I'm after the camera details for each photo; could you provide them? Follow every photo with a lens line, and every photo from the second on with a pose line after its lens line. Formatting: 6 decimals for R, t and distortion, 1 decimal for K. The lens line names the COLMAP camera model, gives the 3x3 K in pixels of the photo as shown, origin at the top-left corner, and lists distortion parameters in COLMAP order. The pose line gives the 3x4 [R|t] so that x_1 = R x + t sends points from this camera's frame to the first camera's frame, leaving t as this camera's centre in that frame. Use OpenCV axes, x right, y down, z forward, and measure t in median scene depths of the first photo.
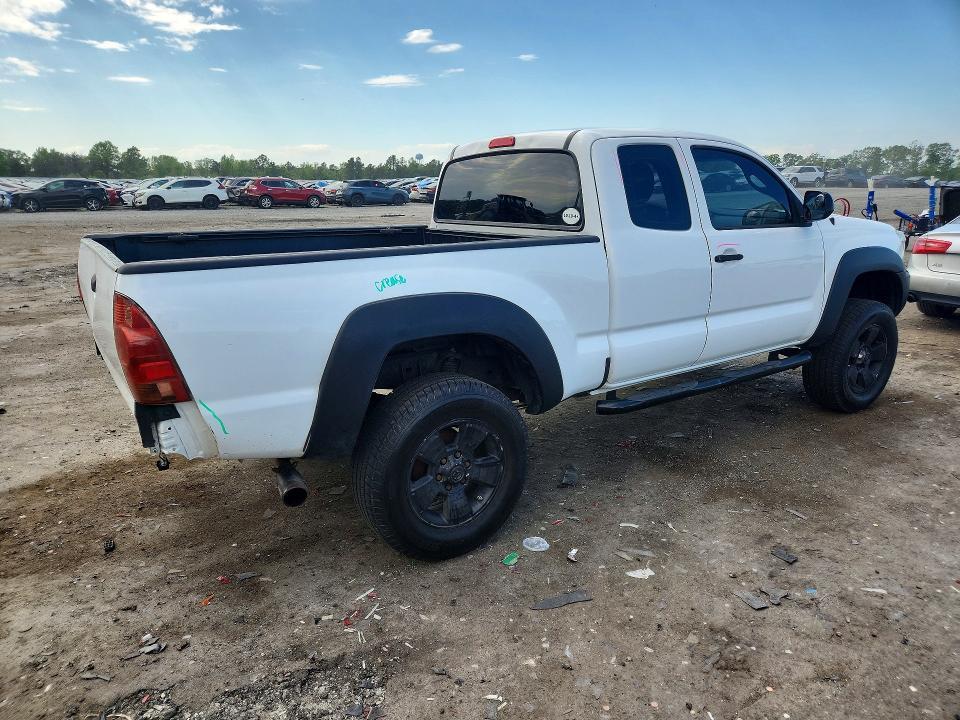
lens RADIAL K [[641.5, 0, 474.4], [0, 641.5, 361.0], [0, 0, 1]] dist [0.078156, -0.078308]
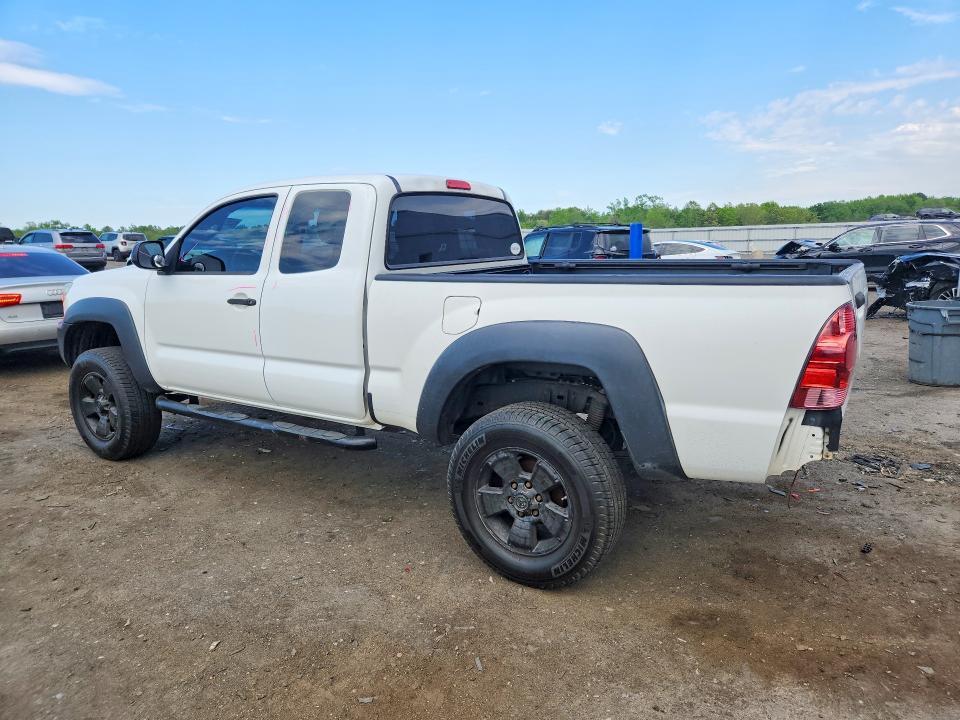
lens RADIAL K [[641.5, 0, 474.4], [0, 641.5, 361.0], [0, 0, 1]] dist [0.078156, -0.078308]
pose [[-0.409773, -0.151125, 0.899582, -1.192017], [0.253462, 0.928482, 0.271436, -0.437789], [-0.876267, 0.339237, -0.342163, 1.797791]]
